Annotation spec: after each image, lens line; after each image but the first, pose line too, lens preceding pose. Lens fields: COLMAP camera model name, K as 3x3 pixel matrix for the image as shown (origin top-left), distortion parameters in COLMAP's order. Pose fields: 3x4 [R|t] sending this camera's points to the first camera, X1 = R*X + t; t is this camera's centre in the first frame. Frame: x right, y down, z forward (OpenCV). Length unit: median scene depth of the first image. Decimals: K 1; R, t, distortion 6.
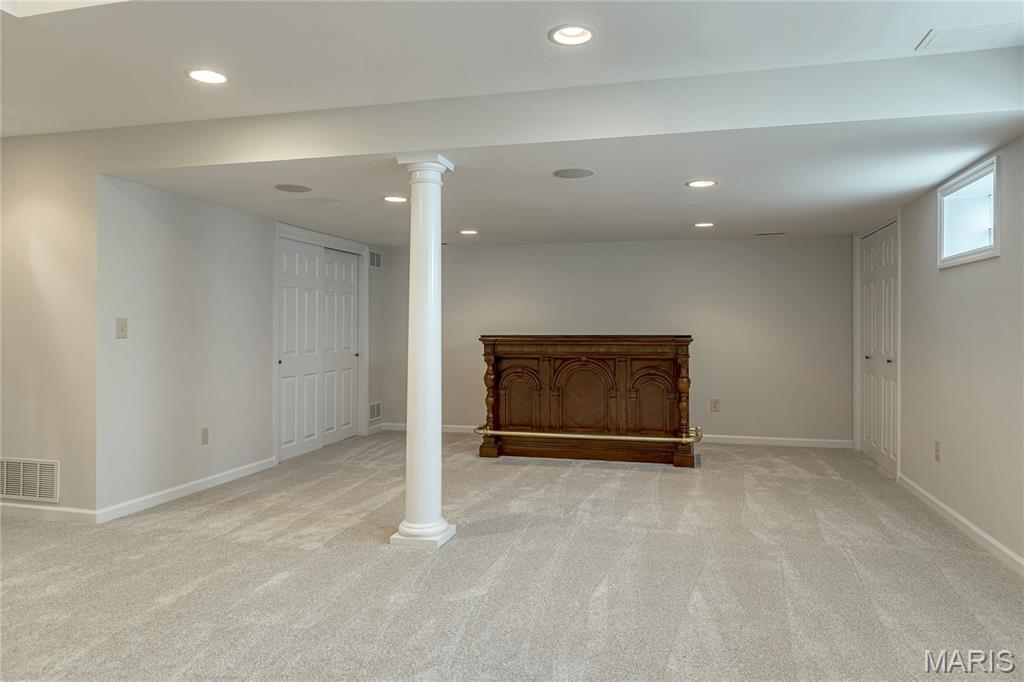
lens RADIAL K [[661.6, 0, 513.4], [0, 661.6, 336.4], [0, 0, 1]] dist [0.010421, 0.000053]
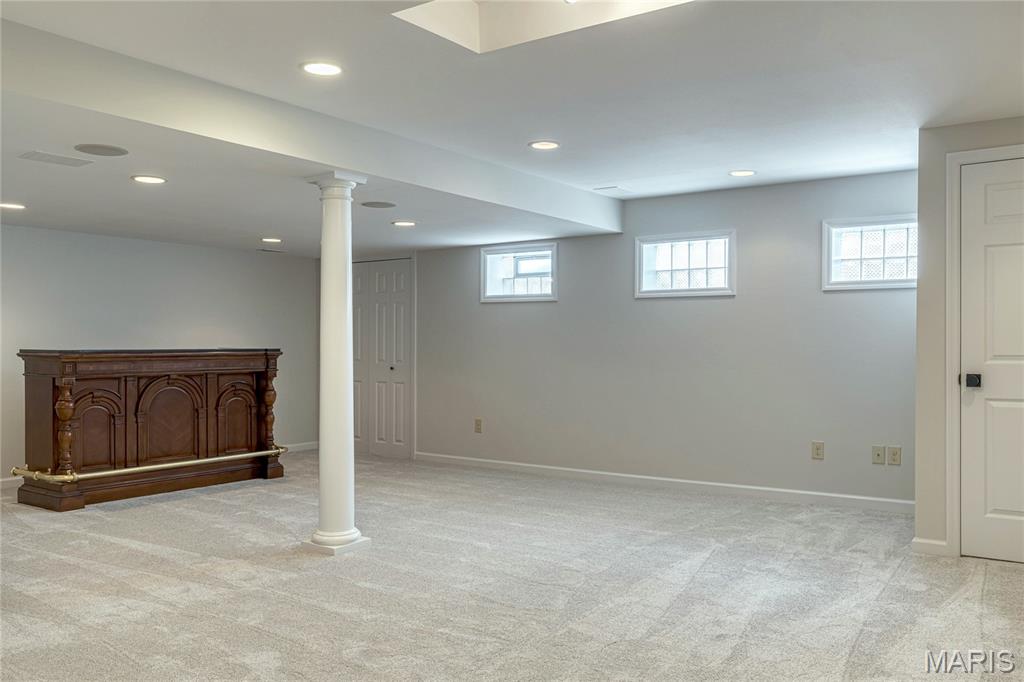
lens RADIAL K [[882.3, 0, 512.9], [0, 882.3, 342.4], [0, 0, 1]] dist [-0.008599, -0.002158]
pose [[0.359060, 0.002701, 0.933311, -0.818820], [0.009113, 0.999938, -0.006400, 0.000561], [-0.933270, 0.010803, 0.359013, 0.162266]]
